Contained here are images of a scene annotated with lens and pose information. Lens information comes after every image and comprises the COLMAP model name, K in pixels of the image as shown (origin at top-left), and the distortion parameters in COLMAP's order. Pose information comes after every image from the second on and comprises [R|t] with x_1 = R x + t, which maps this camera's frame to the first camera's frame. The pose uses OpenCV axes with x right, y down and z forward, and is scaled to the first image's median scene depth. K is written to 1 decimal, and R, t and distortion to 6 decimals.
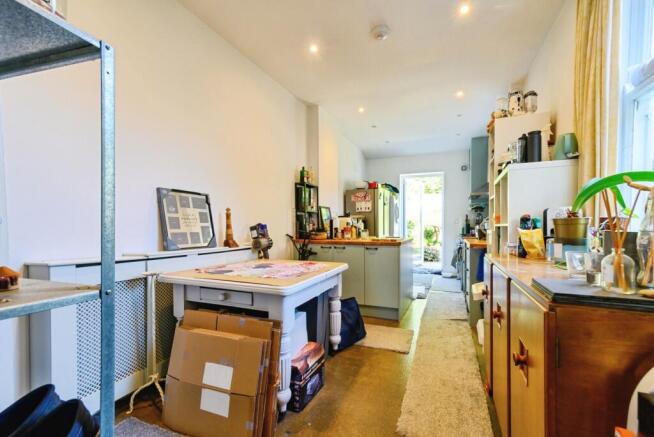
lens RADIAL K [[287.0, 0, 336.7], [0, 287.0, 225.8], [0, 0, 1]] dist [0.003556, 0.004017]
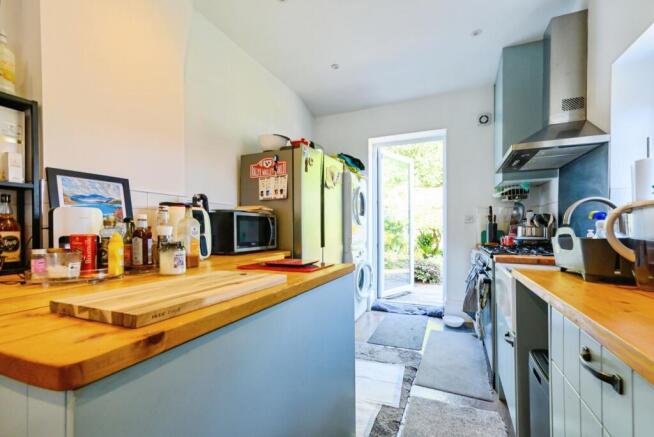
lens RADIAL K [[287.0, 0, 333.4], [0, 287.0, 232.1], [0, 0, 1]] dist [0.003556, 0.004017]
pose [[0.999768, -0.007941, -0.020024, 0.272709], [0.008106, 0.999934, 0.008176, 0.002088], [0.019958, -0.008337, 0.999766, 0.725774]]
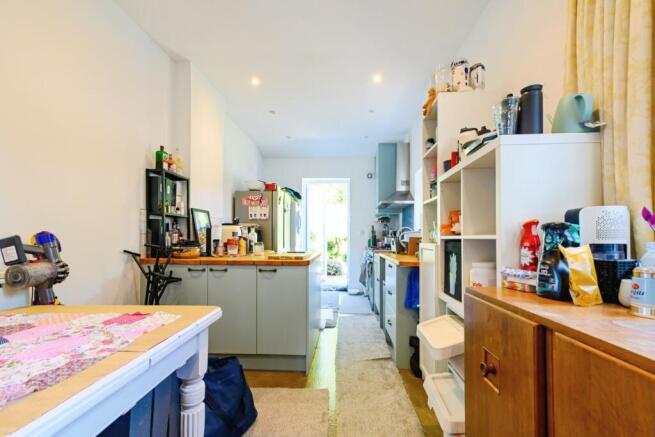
lens RADIAL K [[285.7, 0, 330.8], [0, 285.7, 235.6], [0, 0, 1]] dist [-0.004506, -0.000225]
pose [[0.945853, 0.005787, 0.324544, 0.036455], [-0.004167, 0.999975, -0.005686, -0.000319], [-0.324569, 0.004026, 0.945854, 0.260998]]
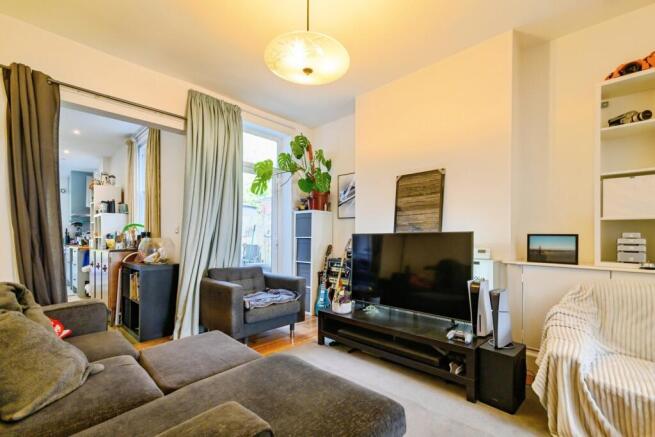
lens RADIAL K [[285.7, 0, 333.1], [0, 285.7, 236.1], [0, 0, 1]] dist [-0.004506, -0.000225]
pose [[0.347905, -0.007826, 0.937497, -0.482074], [0.006248, 0.999962, 0.006028, -0.007716], [-0.937509, 0.003760, 0.347941, -0.824181]]
